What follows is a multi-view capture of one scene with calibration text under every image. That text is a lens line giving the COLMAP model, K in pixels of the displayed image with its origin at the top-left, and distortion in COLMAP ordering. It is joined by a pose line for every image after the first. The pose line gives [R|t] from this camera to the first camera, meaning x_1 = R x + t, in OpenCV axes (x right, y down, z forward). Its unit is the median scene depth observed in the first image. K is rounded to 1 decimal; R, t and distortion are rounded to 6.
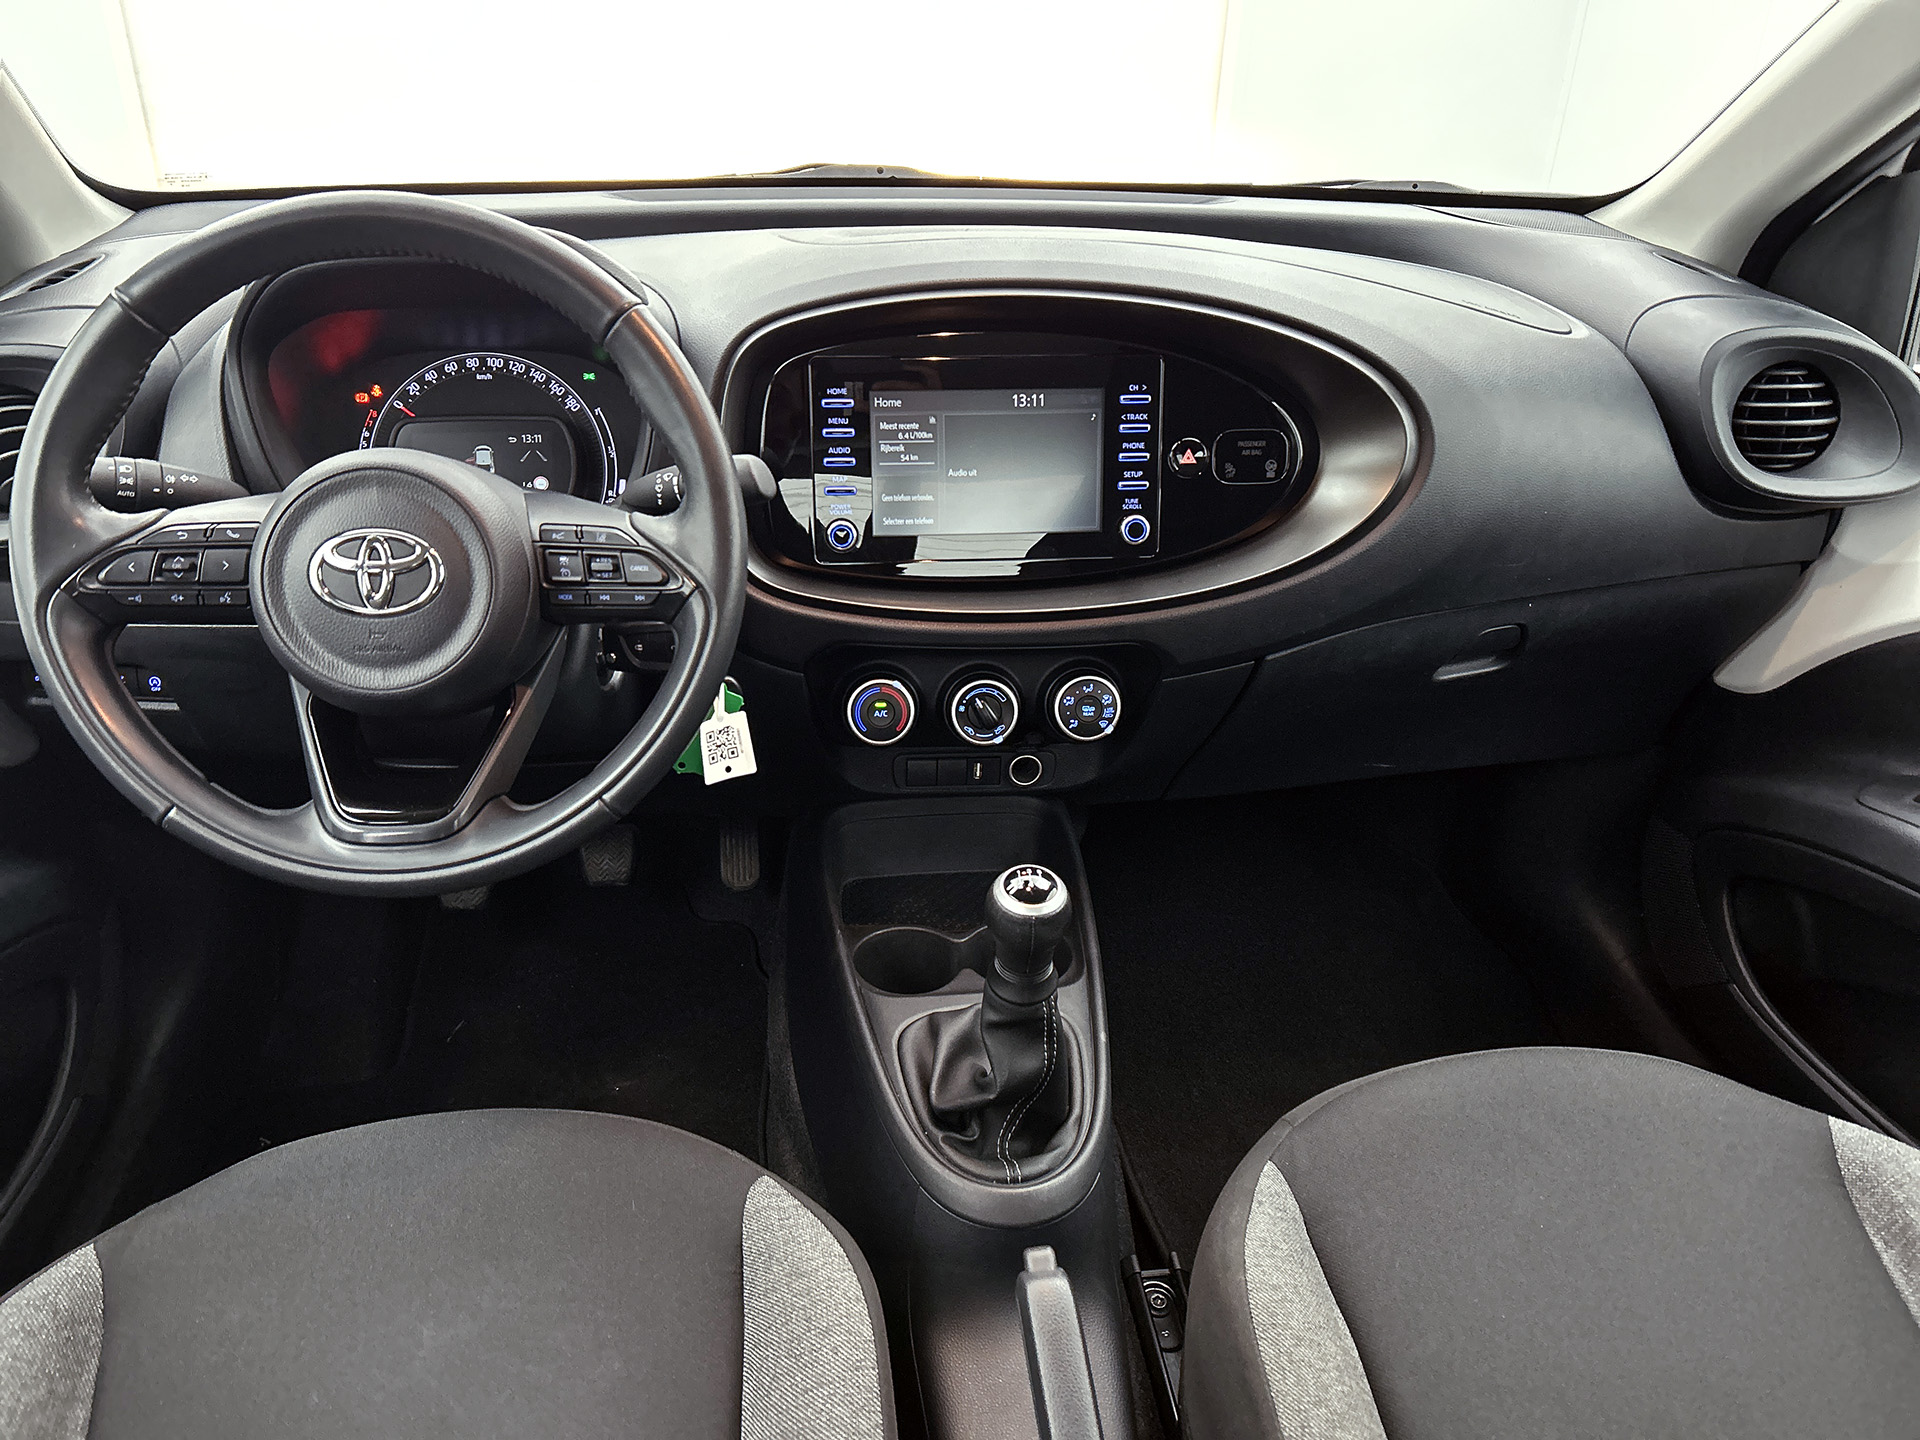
lens RADIAL K [[1472.5, 0, 952.2], [0, 1472.5, 728.0], [0, 0, 1]] dist [0.045646, -0.044347]
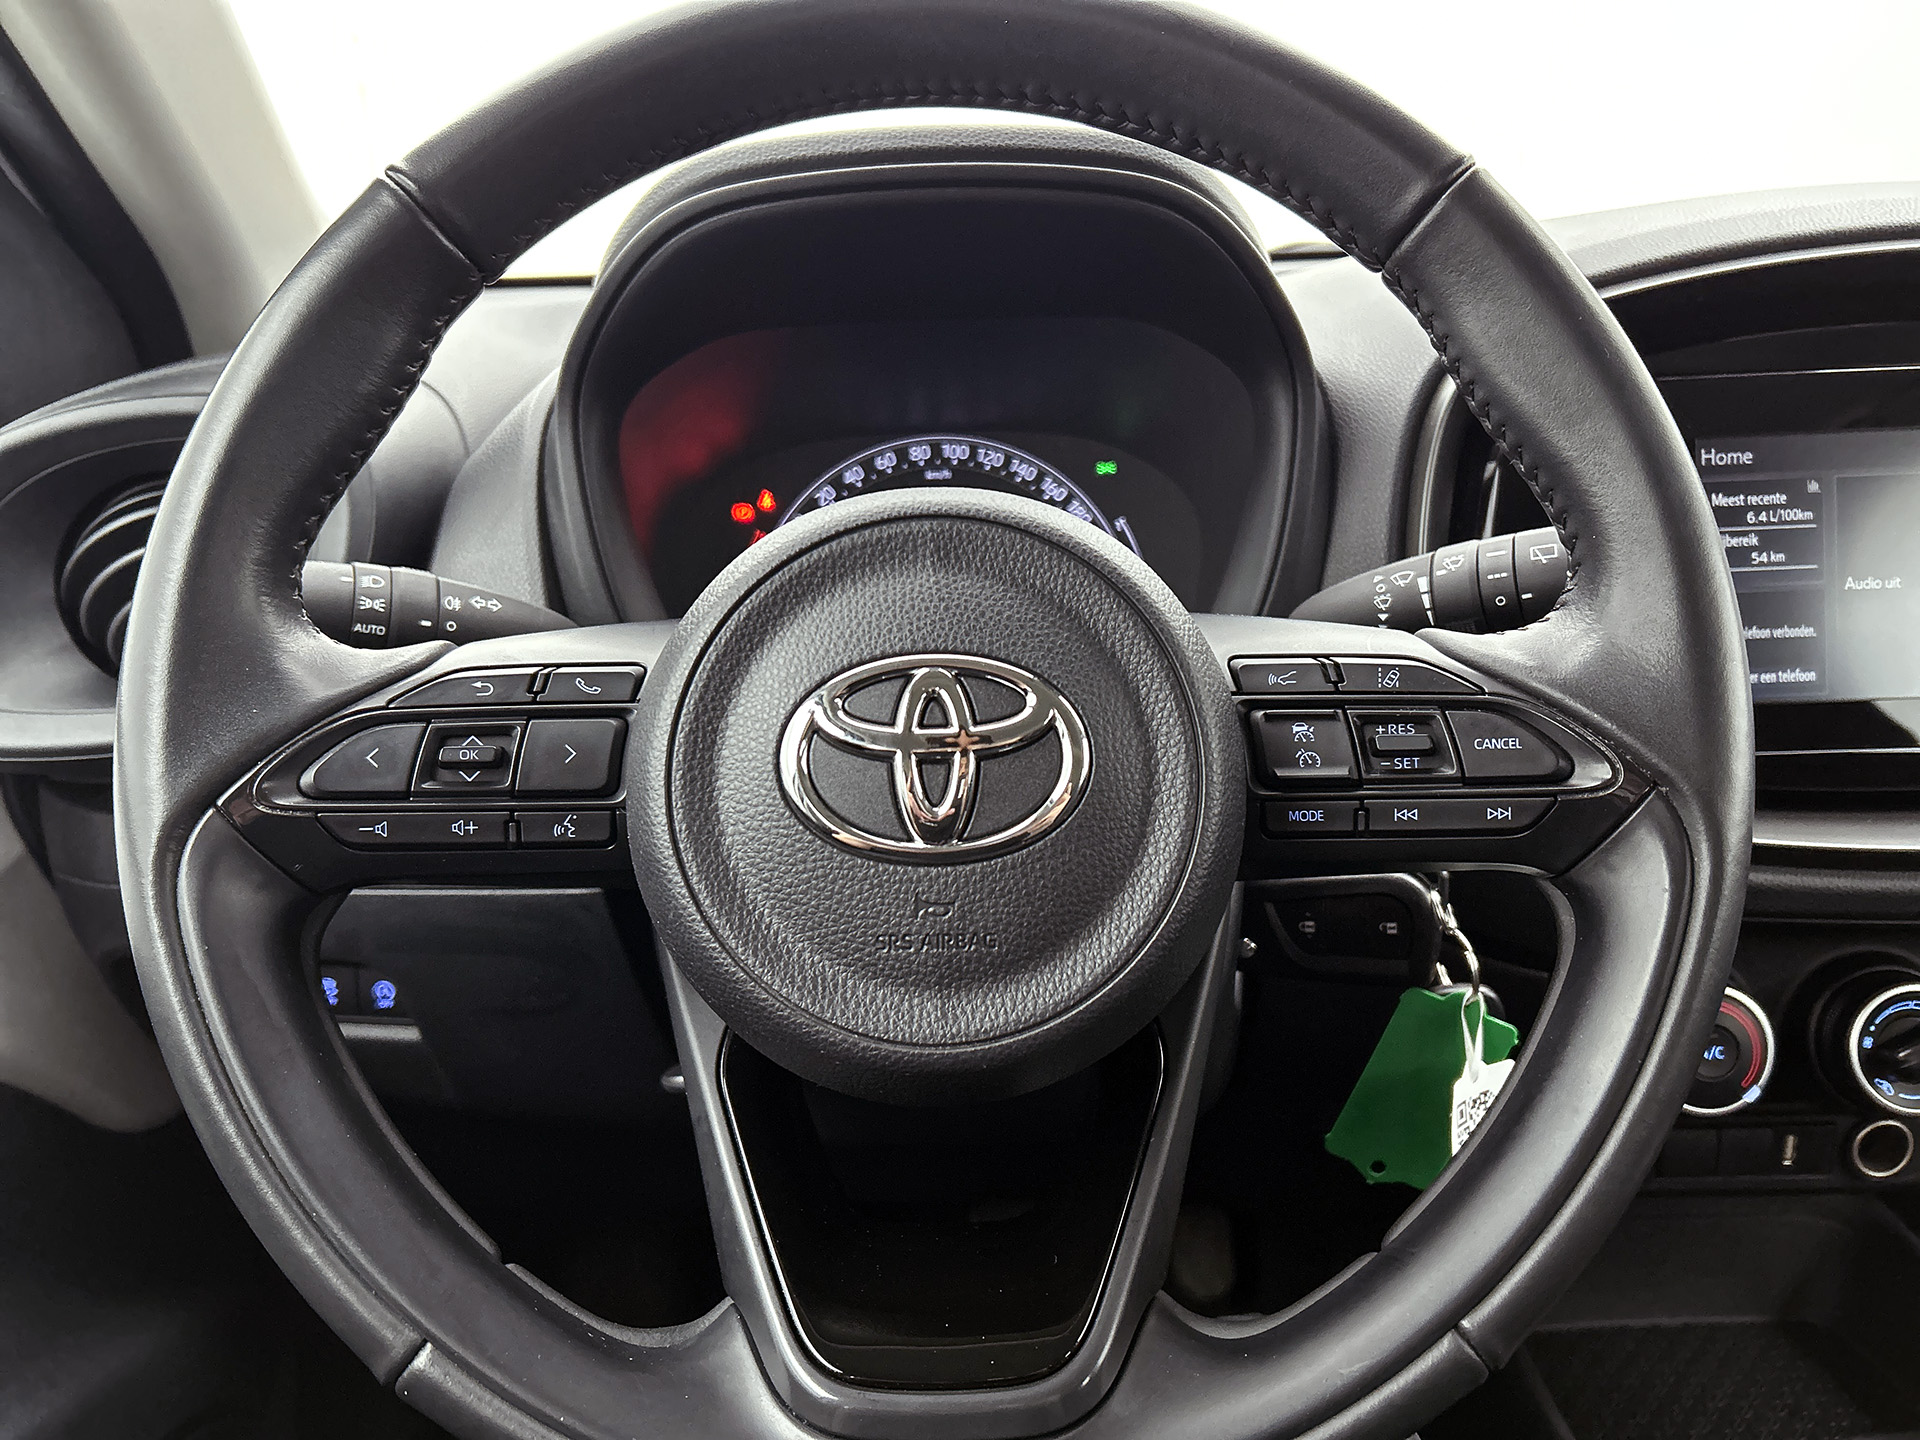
lens RADIAL K [[1472.5, 0, 963.8], [0, 1472.5, 718.0], [0, 0, 1]] dist [0.045646, -0.044347]
pose [[0.993888, -0.021529, -0.108272, -0.258445], [0.001237, 0.982908, -0.184091, -0.030381], [0.110385, 0.182832, 0.976928, 0.460533]]
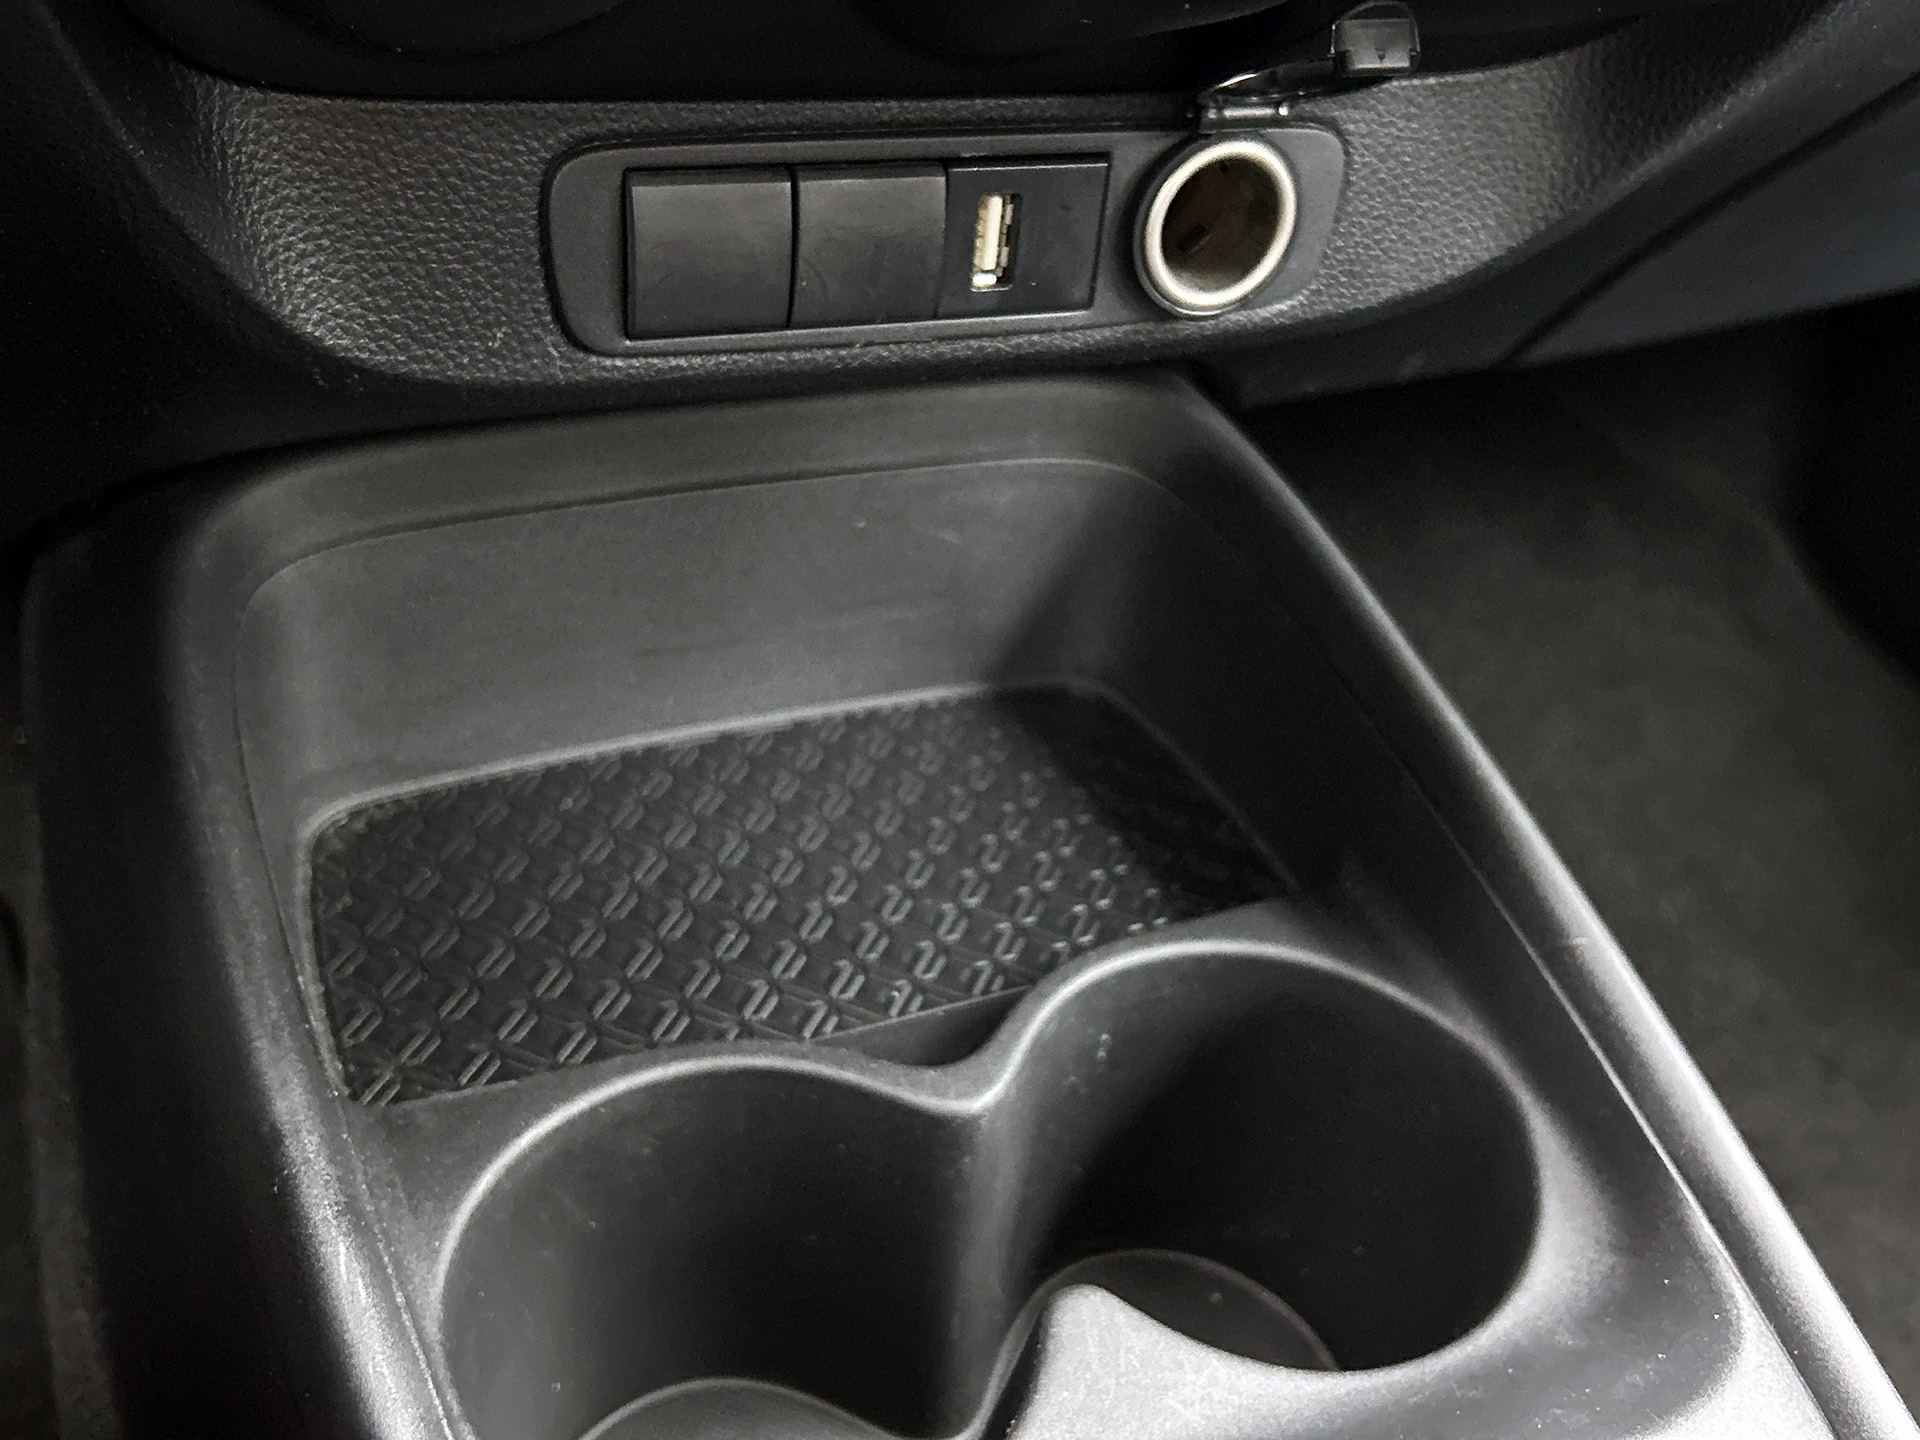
lens RADIAL K [[1892.2, 0, 1013.1], [0, 1892.2, 742.2], [0, 0, 1]] dist [0.031751, 0.000000]
pose [[0.952785, -0.115385, 0.280870, -0.065963], [0.055600, 0.975644, 0.212198, 0.047601], [-0.298513, -0.186563, 0.935994, 0.872719]]
